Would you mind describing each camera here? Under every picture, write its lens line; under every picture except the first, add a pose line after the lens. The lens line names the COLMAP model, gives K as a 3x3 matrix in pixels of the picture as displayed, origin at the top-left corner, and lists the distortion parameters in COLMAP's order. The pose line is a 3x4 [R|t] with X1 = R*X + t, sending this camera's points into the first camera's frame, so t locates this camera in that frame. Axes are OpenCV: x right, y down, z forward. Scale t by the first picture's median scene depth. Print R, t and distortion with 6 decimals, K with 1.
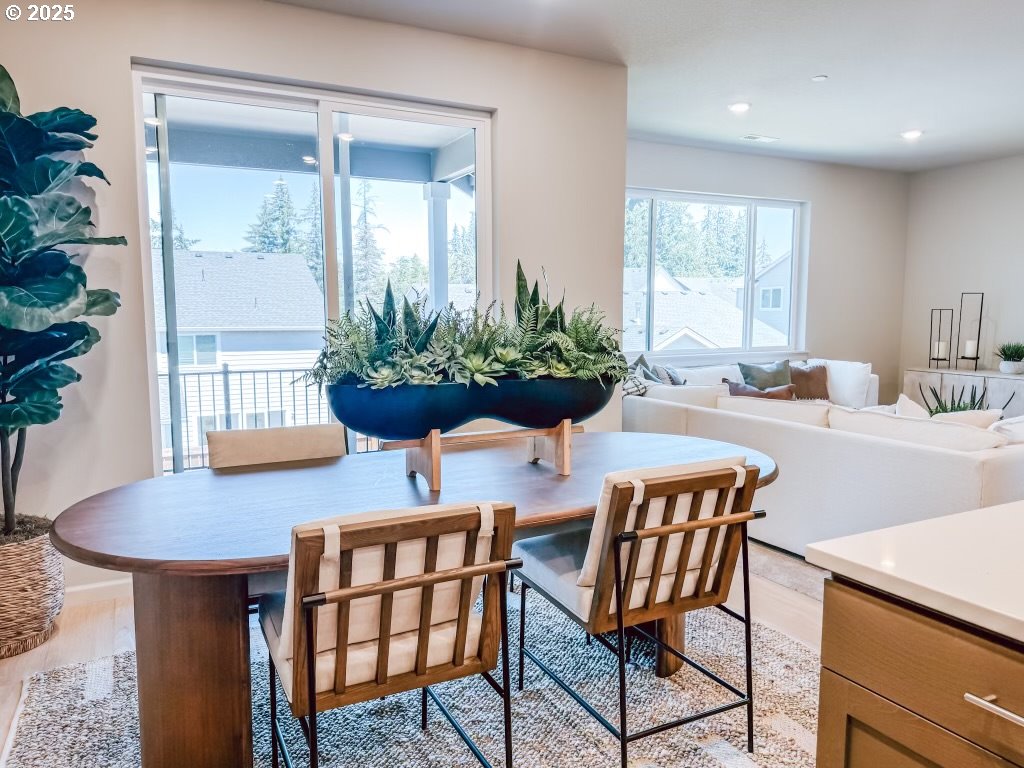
lens RADIAL K [[747.7, 0, 507.8], [0, 747.7, 385.4], [0, 0, 1]] dist [0.005427, -0.014623]
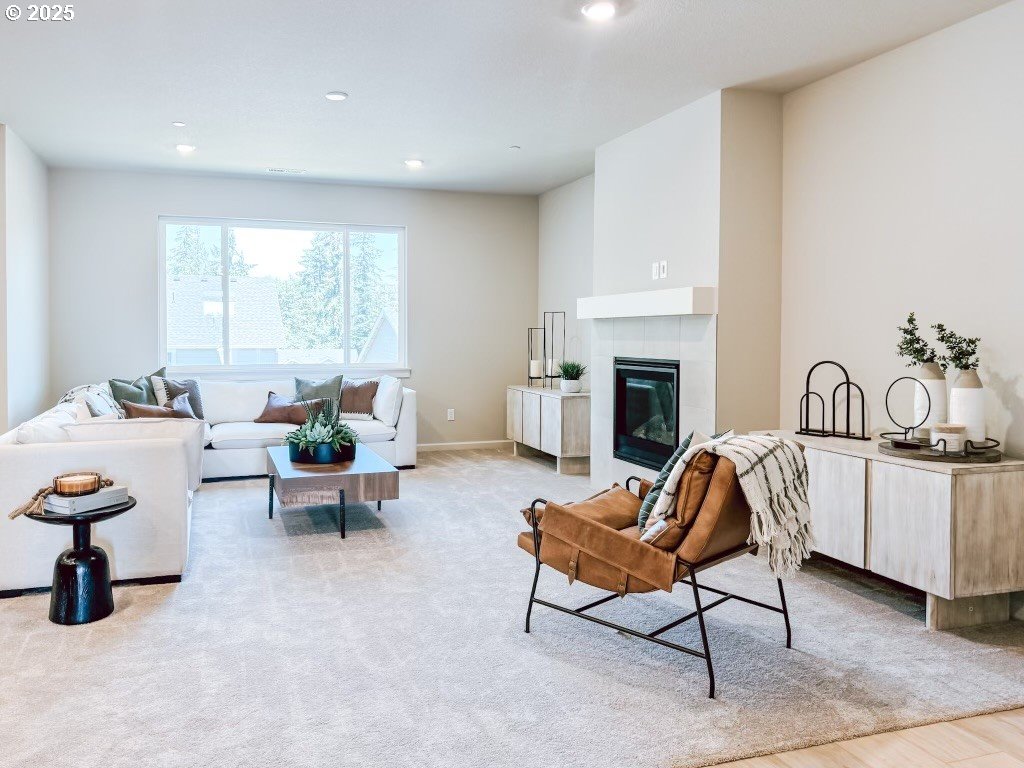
lens RADIAL K [[747.7, 0, 442.0], [0, 747.7, 330.4], [0, 0, 1]] dist [0.005427, -0.014623]
pose [[0.987666, 0.004771, -0.156506, 1.530914], [-0.020535, 0.994849, -0.099266, 0.010760], [0.155226, 0.101255, 0.982676, -0.038224]]
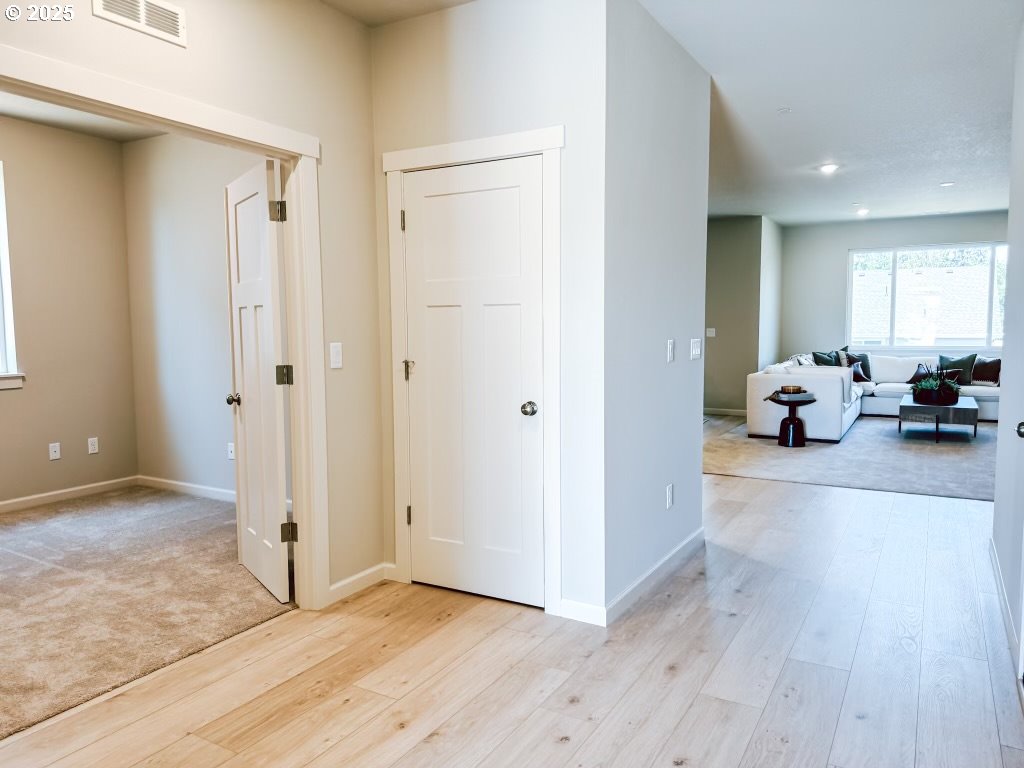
lens RADIAL K [[760.3, 0, 518.9], [0, 760.3, 391.4], [0, 0, 1]] dist [0.047766, -0.029940]
pose [[0.570241, 0.078644, -0.817704, 2.510727], [-0.085533, 0.995681, 0.036113, 0.139053], [0.817012, 0.049348, 0.574505, -1.379979]]
